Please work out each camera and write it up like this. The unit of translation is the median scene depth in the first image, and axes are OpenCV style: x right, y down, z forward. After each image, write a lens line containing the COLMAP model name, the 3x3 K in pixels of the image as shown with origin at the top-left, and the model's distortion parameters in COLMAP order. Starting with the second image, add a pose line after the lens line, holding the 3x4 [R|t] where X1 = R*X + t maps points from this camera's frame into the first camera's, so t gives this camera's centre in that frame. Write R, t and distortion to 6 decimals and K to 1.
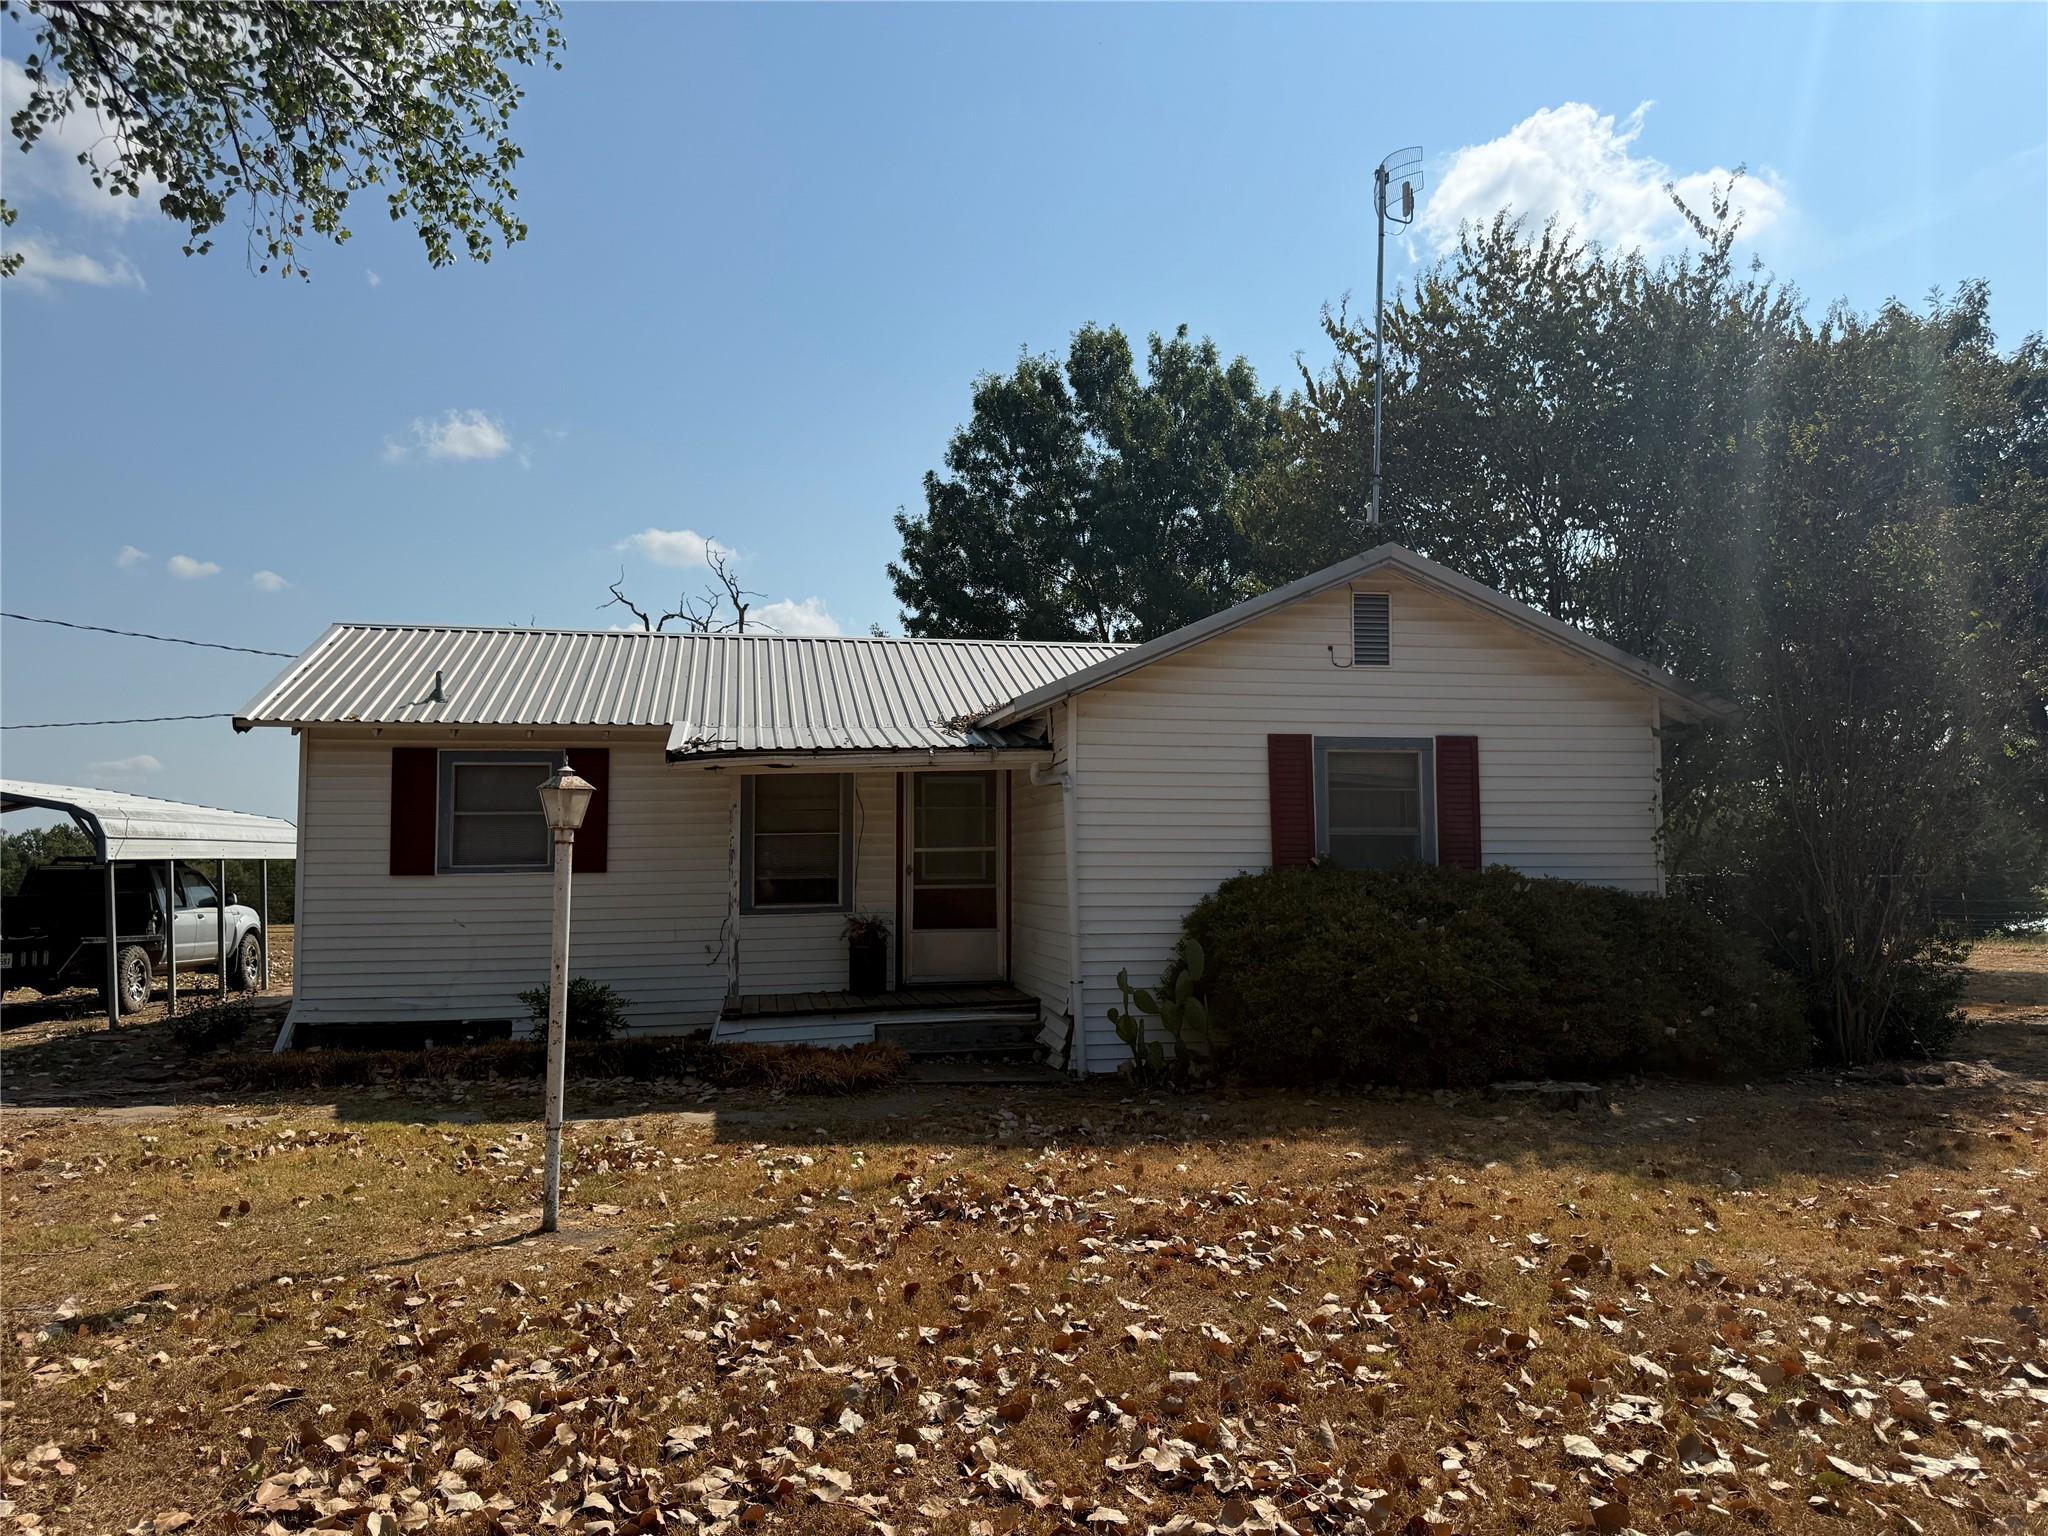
lens RADIAL K [[836.7, 0, 1021.9], [0, 836.7, 775.4], [0, 0, 1]] dist [0.107448, -0.010153]
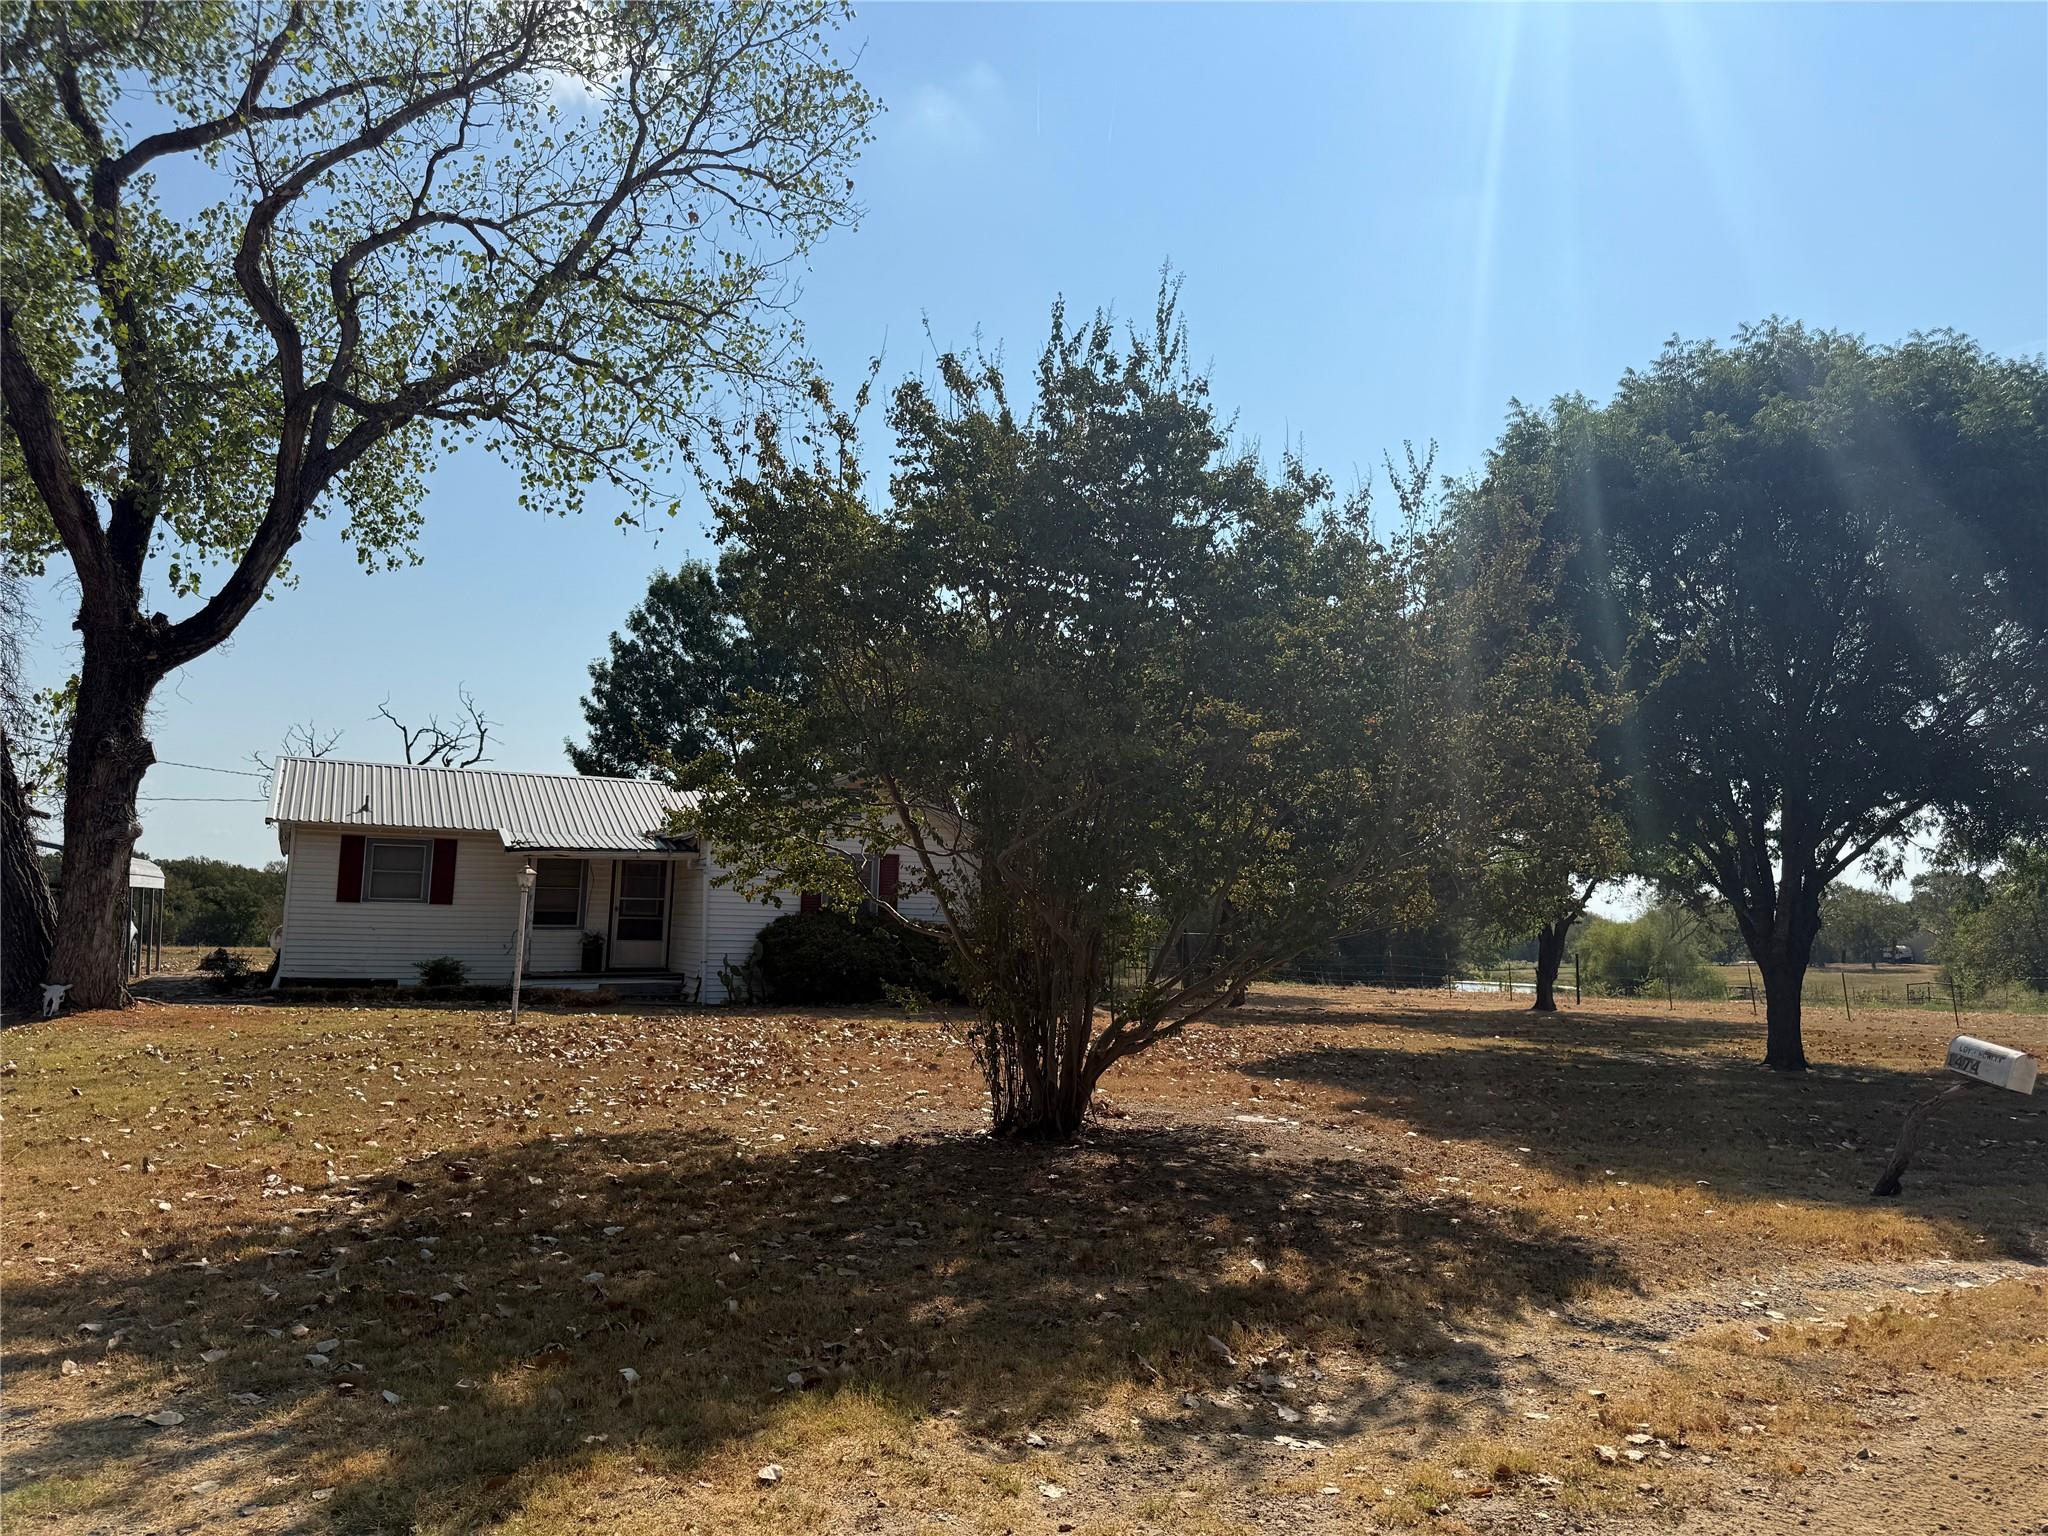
lens RADIAL K [[1454.9, 0, 1036.3], [0, 1454.9, 769.4], [0, 0, 1]] dist [0.077669, -0.094082]
pose [[0.956854, 0.055963, 0.285128, -0.189985], [-0.054219, 0.998431, -0.014013, -0.211231], [-0.285465, -0.002051, 0.958387, -2.498674]]
